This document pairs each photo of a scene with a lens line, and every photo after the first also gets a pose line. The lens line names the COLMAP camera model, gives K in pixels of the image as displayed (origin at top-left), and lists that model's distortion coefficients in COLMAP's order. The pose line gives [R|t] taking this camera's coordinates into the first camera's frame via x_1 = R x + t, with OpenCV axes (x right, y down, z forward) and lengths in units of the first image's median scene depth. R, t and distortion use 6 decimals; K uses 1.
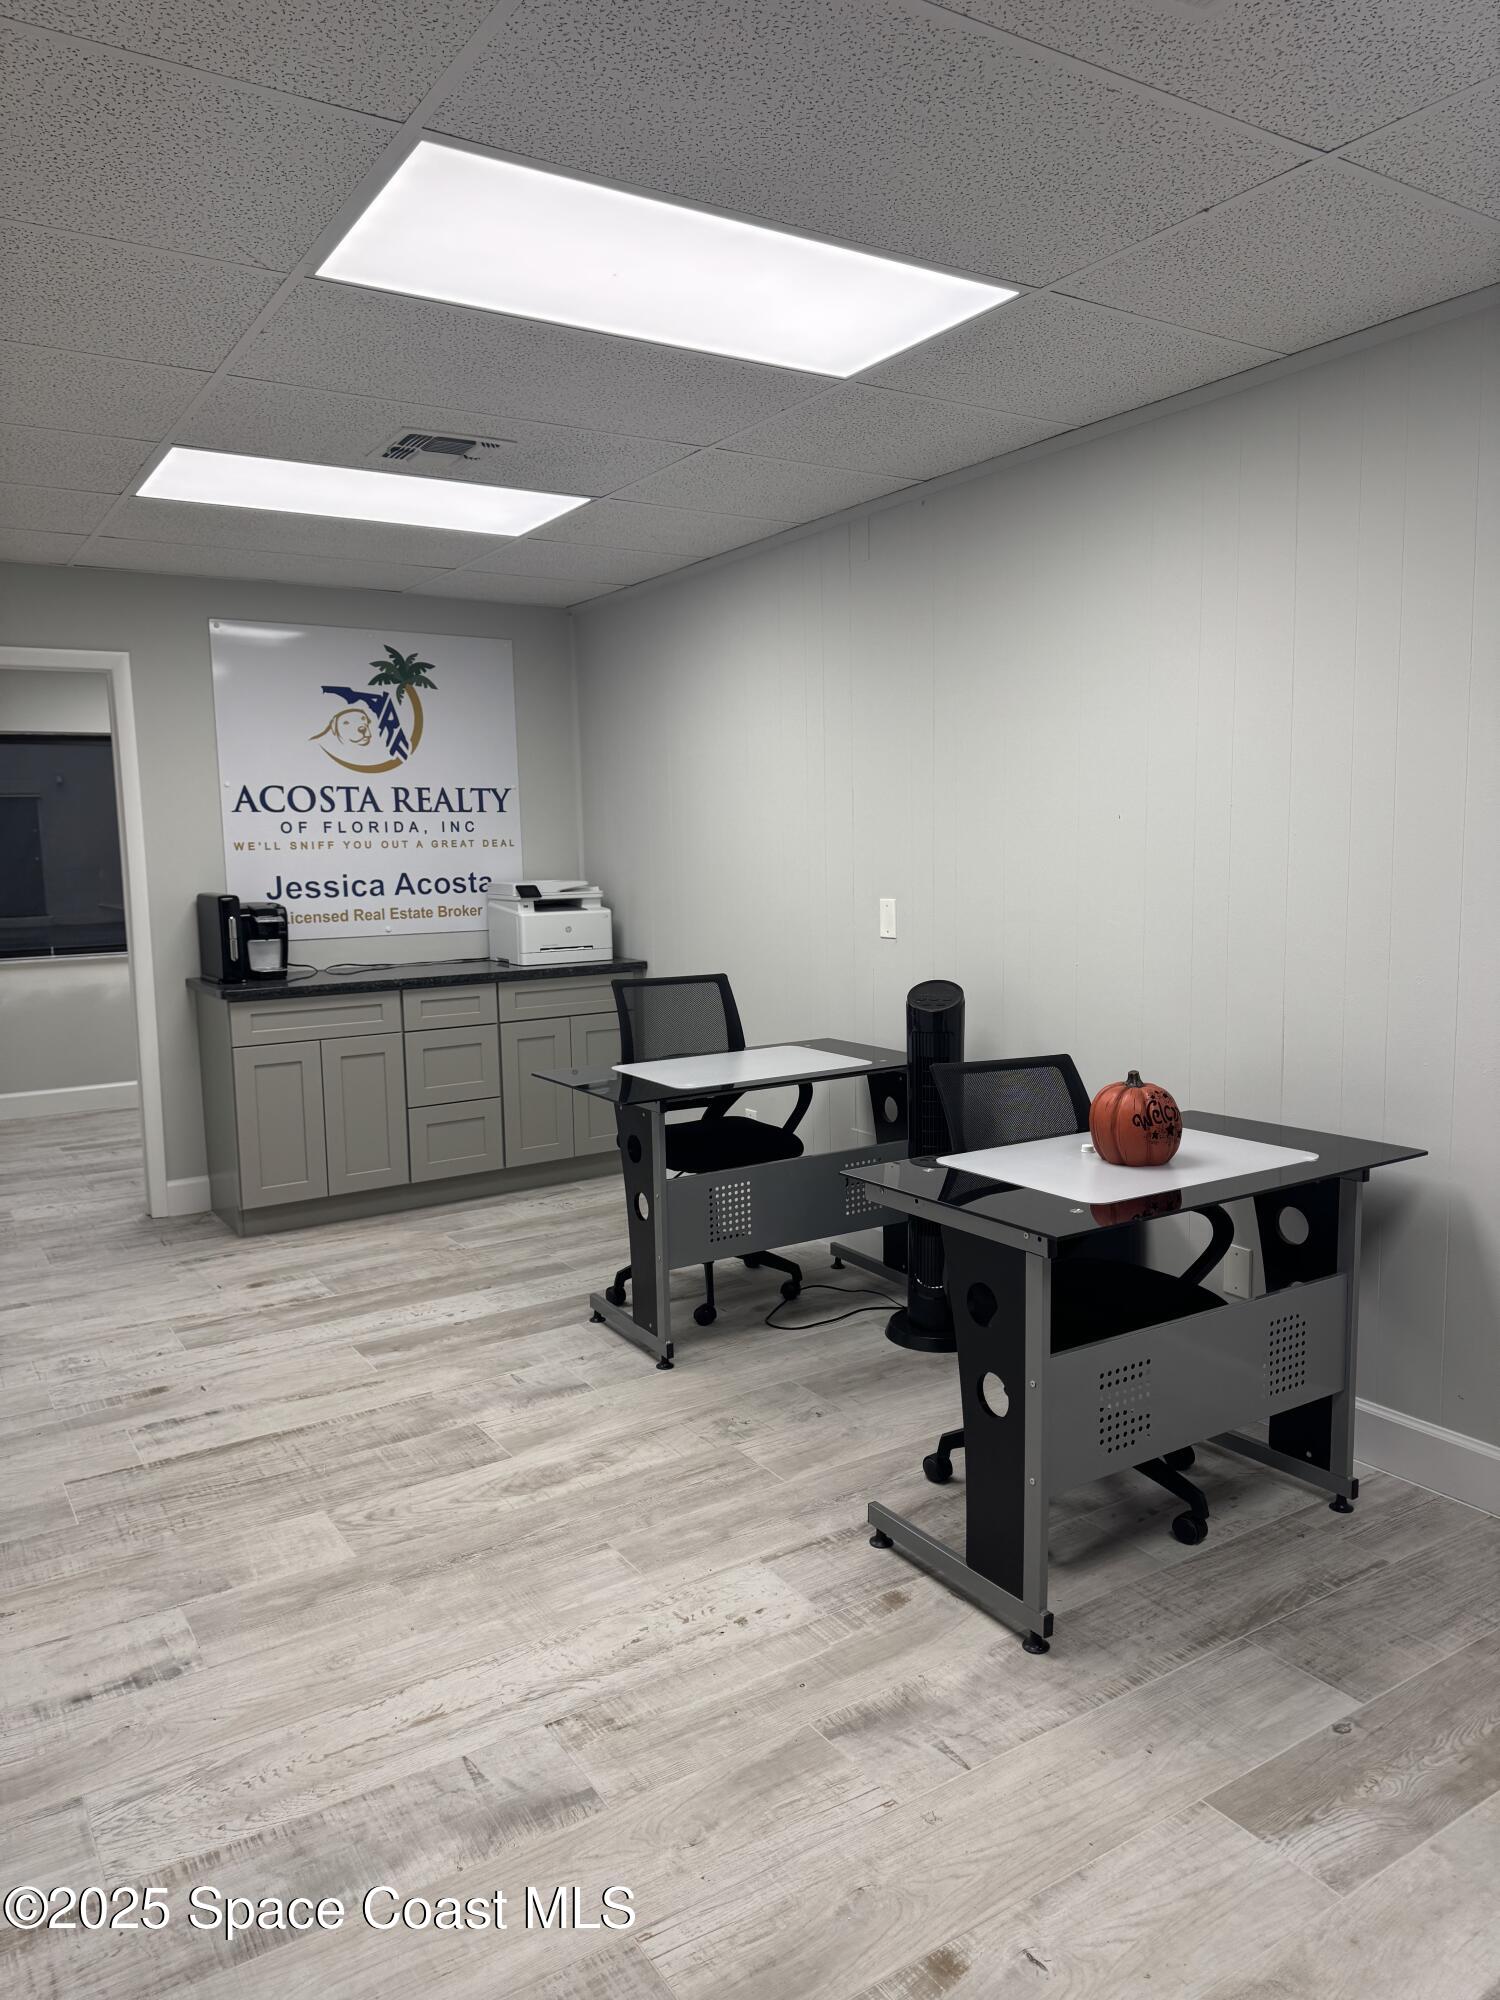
lens RADIAL K [[1414.8, 0, 792.3], [0, 1414.8, 956.7], [0, 0, 1]] dist [0.068770, -0.054240]
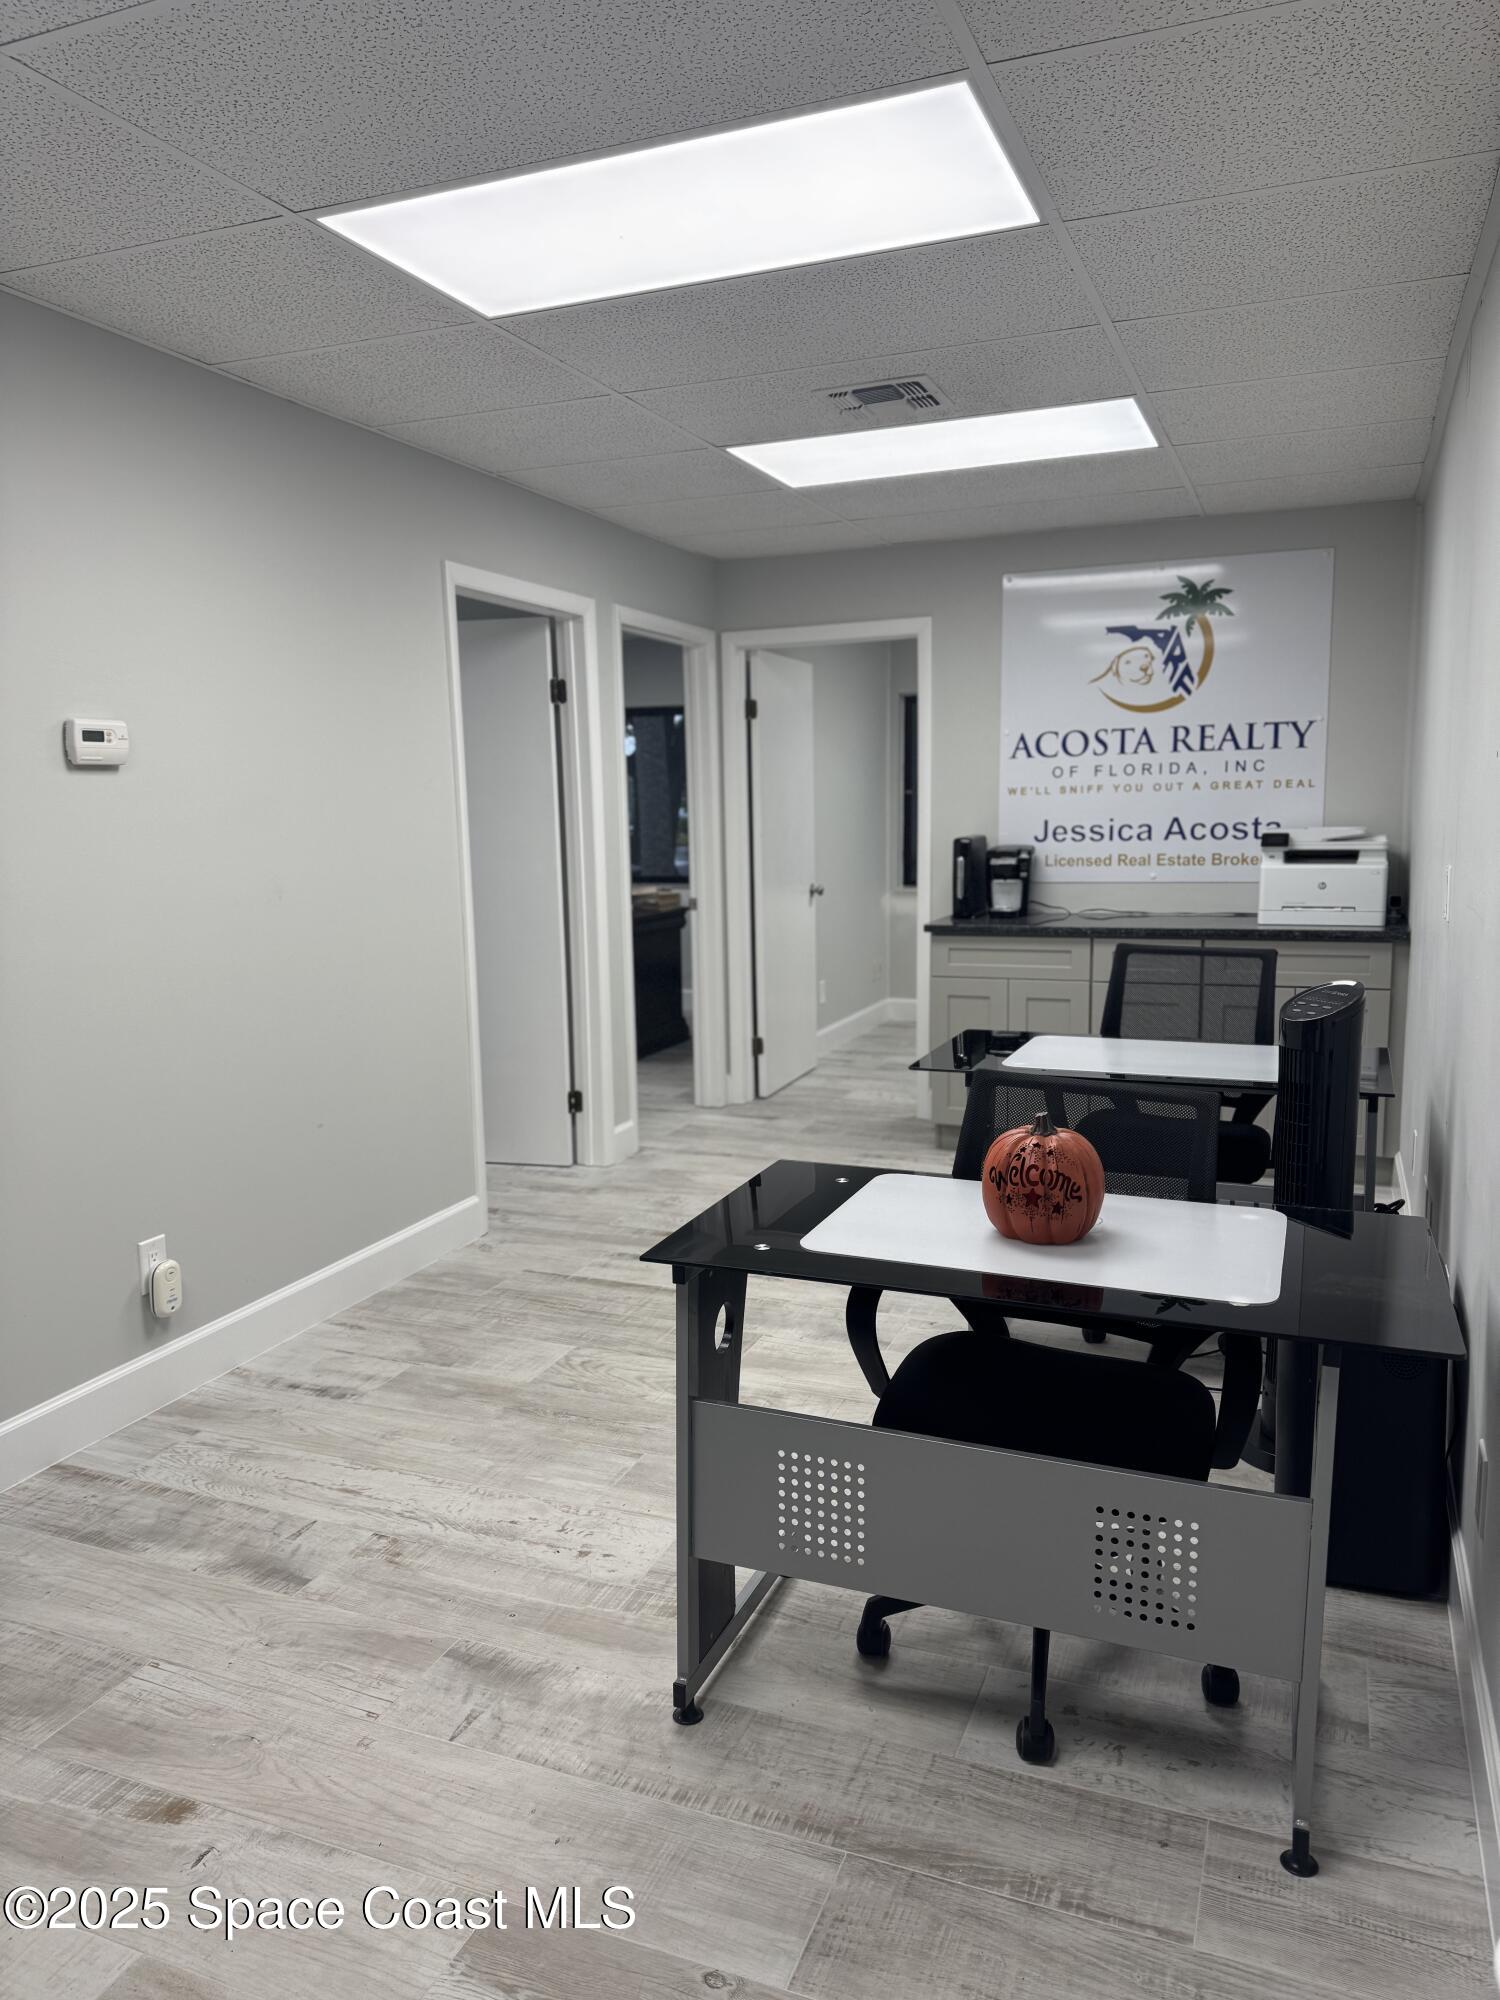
lens RADIAL K [[1414.8, 0, 752.3], [0, 1414.8, 997.3], [0, 0, 1]] dist [0.068770, -0.054240]
pose [[0.556736, 0.119487, -0.822051, 0.383746], [-0.054364, 0.992720, 0.107477, -0.027136], [0.828908, -0.015146, 0.559179, 0.237400]]
